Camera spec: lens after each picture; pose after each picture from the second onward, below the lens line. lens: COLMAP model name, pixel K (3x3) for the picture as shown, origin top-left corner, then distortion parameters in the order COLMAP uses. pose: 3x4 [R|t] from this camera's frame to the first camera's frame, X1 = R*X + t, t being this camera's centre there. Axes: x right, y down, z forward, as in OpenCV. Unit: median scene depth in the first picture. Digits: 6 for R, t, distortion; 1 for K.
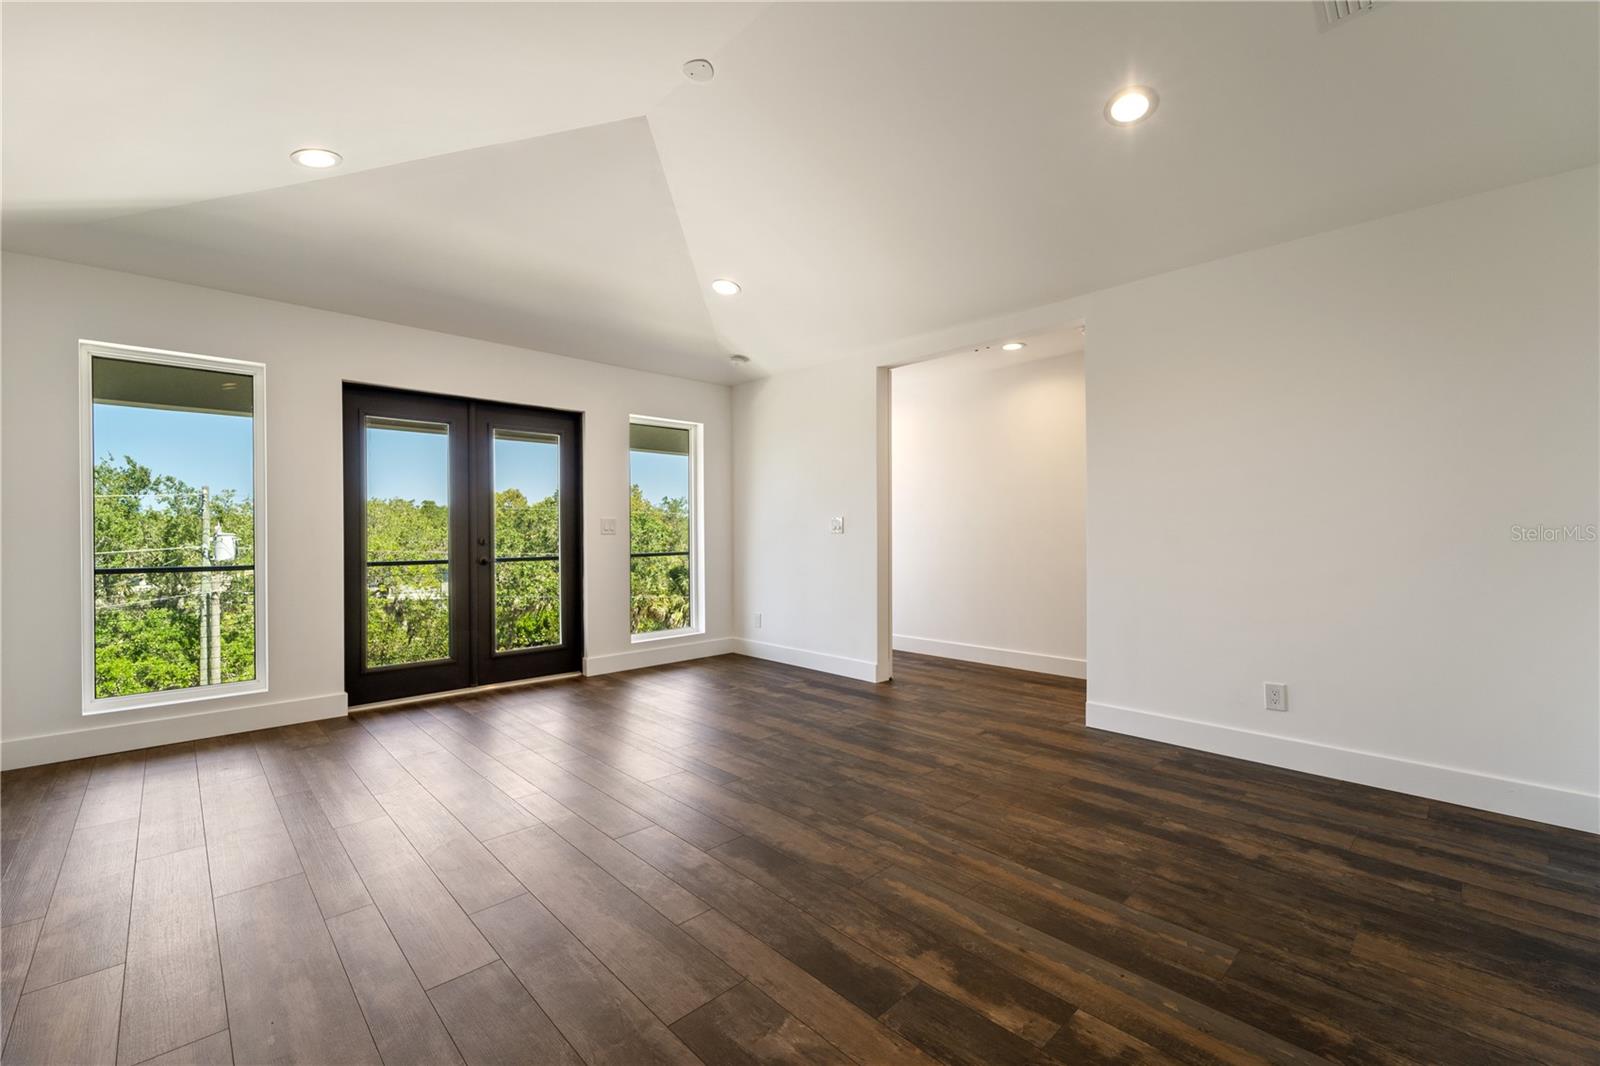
lens RADIAL K [[666.8, 0, 800.0], [0, 666.8, 533.0], [0, 0, 1]] dist [-0.001440, 0.000368]
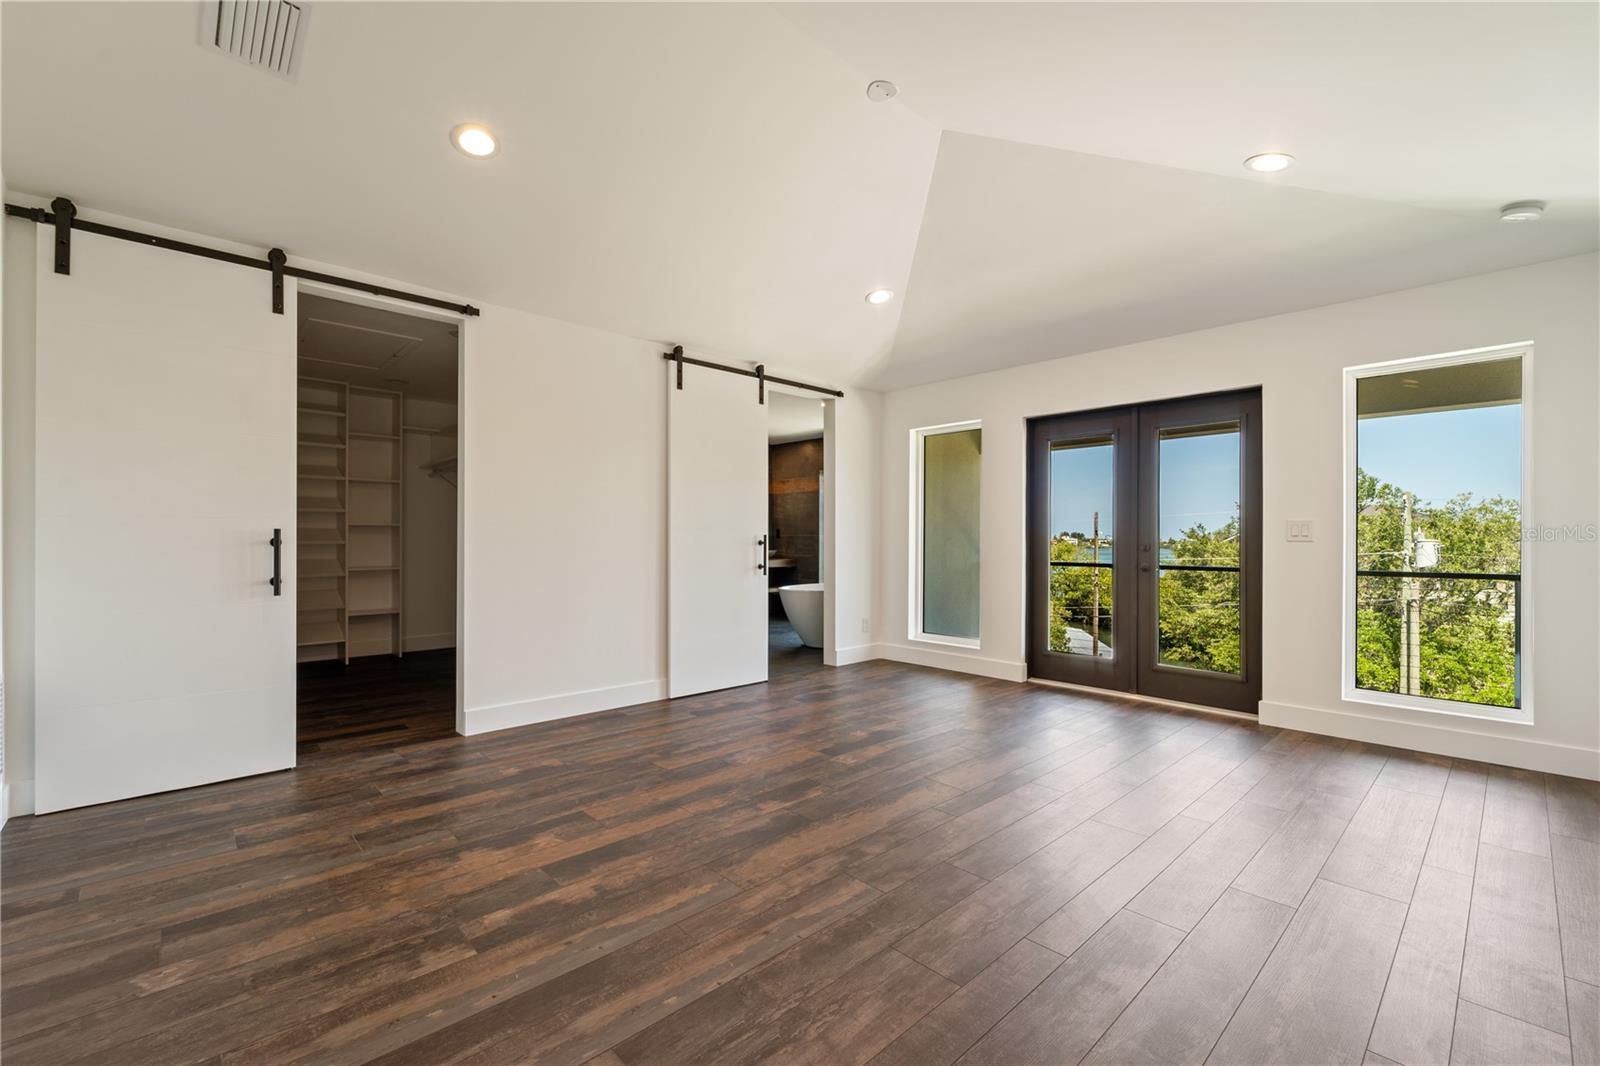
lens RADIAL K [[668.1, 0, 800.0], [0, 668.1, 533.0], [0, 0, 1]] dist [0.002998, -0.000121]
pose [[-0.009225, -0.003528, -0.999951, 0.568038], [-0.004862, 0.999982, -0.003484, -0.002821], [0.999946, 0.004830, -0.009242, 0.566370]]
